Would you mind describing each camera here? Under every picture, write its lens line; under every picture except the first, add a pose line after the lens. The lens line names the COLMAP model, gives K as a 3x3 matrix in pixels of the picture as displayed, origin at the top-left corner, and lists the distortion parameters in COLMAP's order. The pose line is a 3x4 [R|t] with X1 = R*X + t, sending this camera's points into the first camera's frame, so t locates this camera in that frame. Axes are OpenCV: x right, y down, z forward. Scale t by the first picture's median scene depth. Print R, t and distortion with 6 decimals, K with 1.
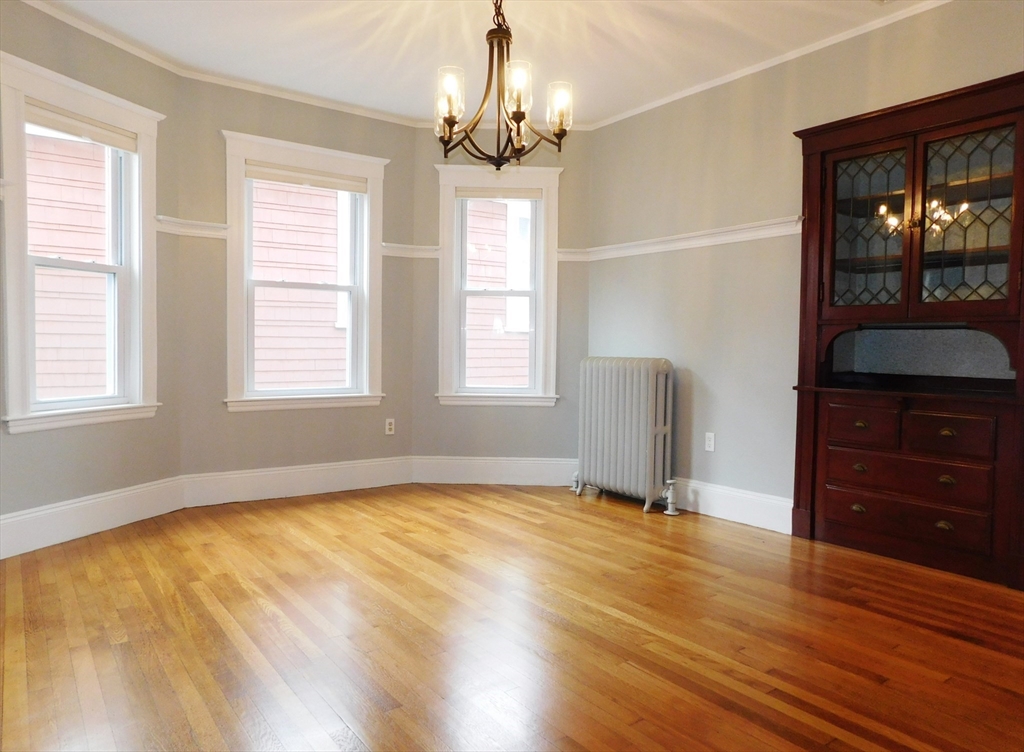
lens RADIAL K [[703.9, 0, 512.0], [0, 703.9, 376.0], [0, 0, 1]] dist [-0.033368, 0.000932]
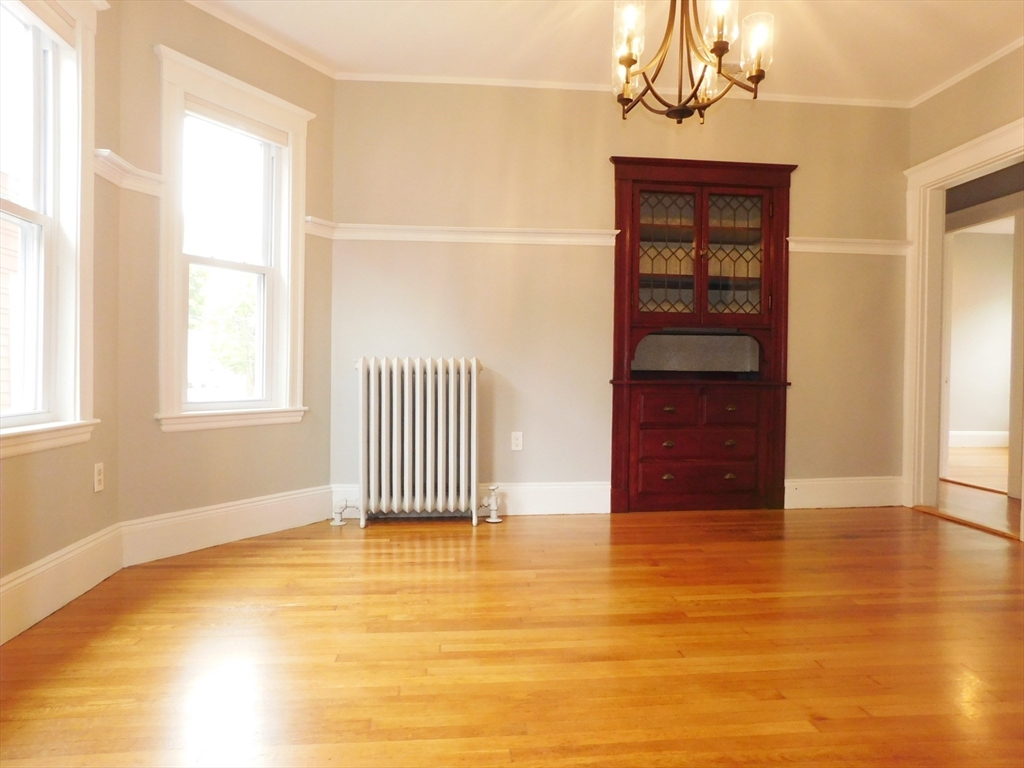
lens RADIAL K [[687.7, 0, 512.0], [0, 687.7, 384.0], [0, 0, 1]] dist [-0.058939, 0.061573]
pose [[0.504286, -0.024245, 0.863196, -0.574421], [0.035072, 0.999356, 0.007581, 0.005623], [-0.862824, 0.026451, 0.504812, 0.524553]]
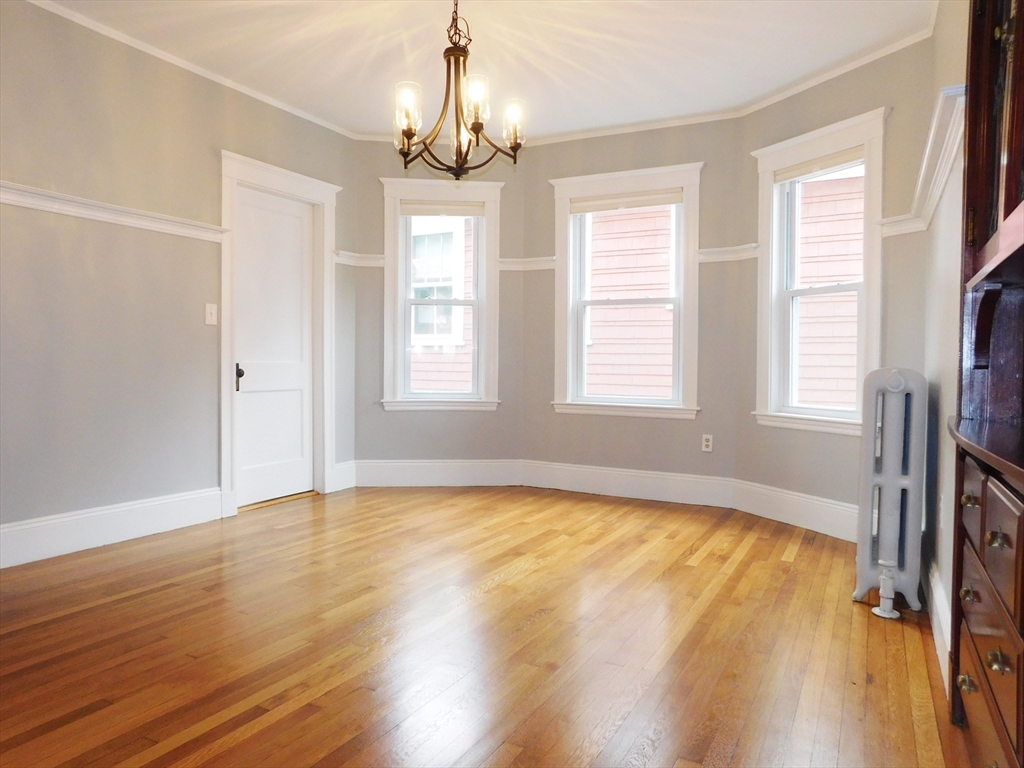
lens RADIAL K [[687.7, 0, 512.0], [0, 687.7, 384.0], [0, 0, 1]] dist [-0.058939, 0.061573]
pose [[0.428389, 0.020826, -0.903354, 0.651956], [-0.046353, 0.998925, 0.001047, 0.005101], [0.902405, 0.041425, 0.428894, 0.445005]]
